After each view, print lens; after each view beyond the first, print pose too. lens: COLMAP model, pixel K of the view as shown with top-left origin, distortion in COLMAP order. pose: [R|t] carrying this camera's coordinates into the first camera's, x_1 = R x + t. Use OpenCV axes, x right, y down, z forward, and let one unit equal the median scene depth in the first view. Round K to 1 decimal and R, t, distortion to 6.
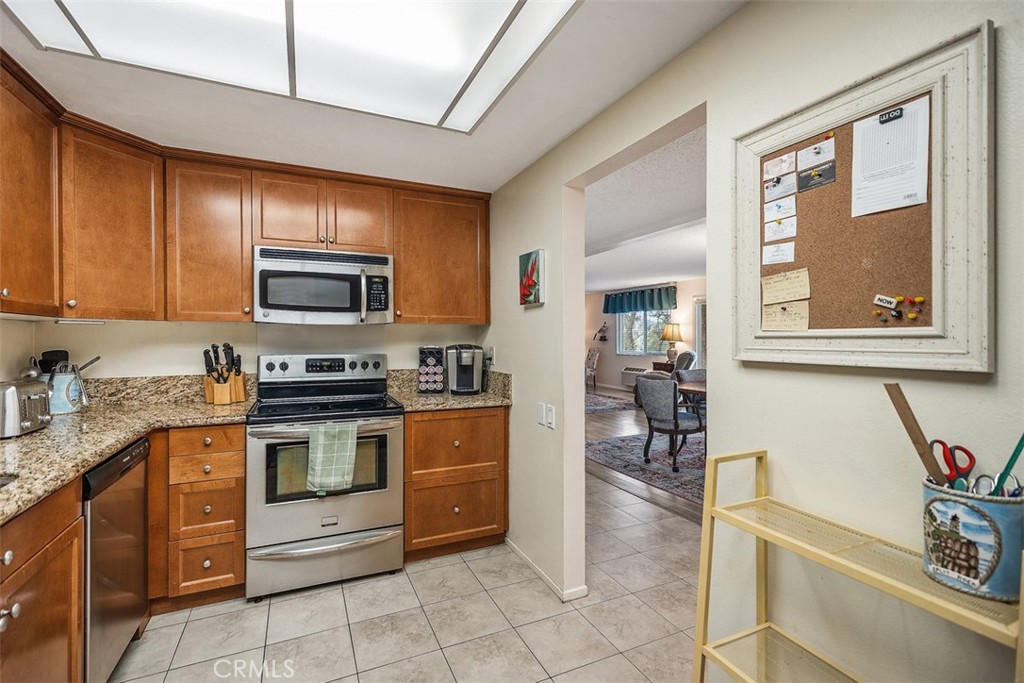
lens RADIAL K [[461.0, 0, 511.1], [0, 461.0, 339.1], [0, 0, 1]] dist [0.004358, -0.000306]
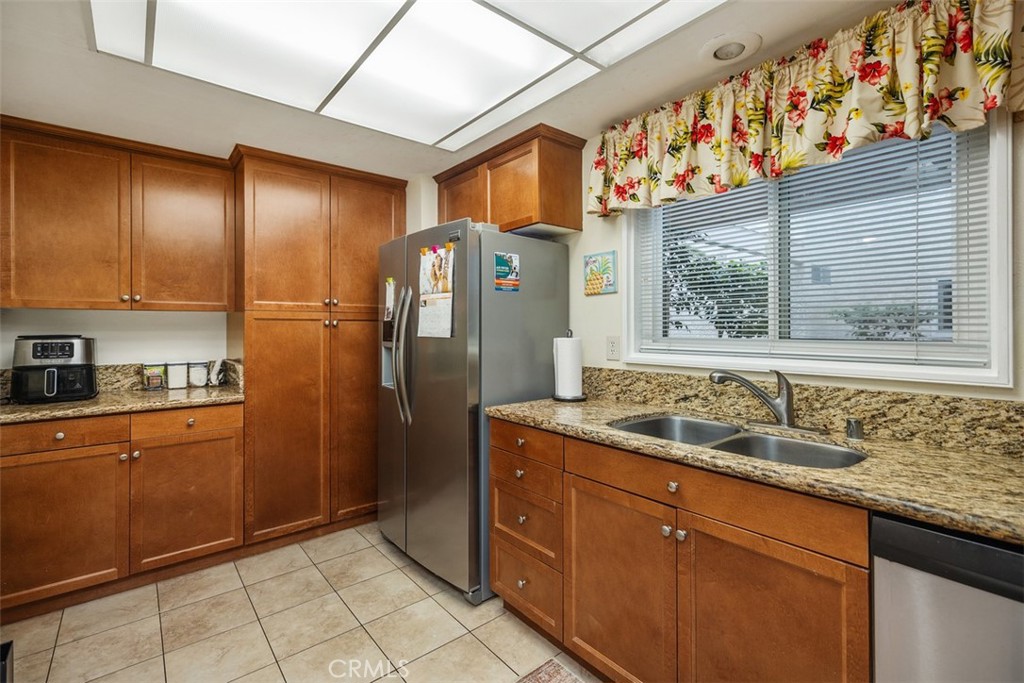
lens RADIAL K [[461.0, 0, 509.2], [0, 461.0, 327.3], [0, 0, 1]] dist [0.004358, -0.000306]
pose [[-0.967306, 0.003947, -0.253581, -0.126882], [0.002981, 0.999987, 0.004195, 0.004448], [0.253594, 0.003302, -0.967305, 0.887835]]
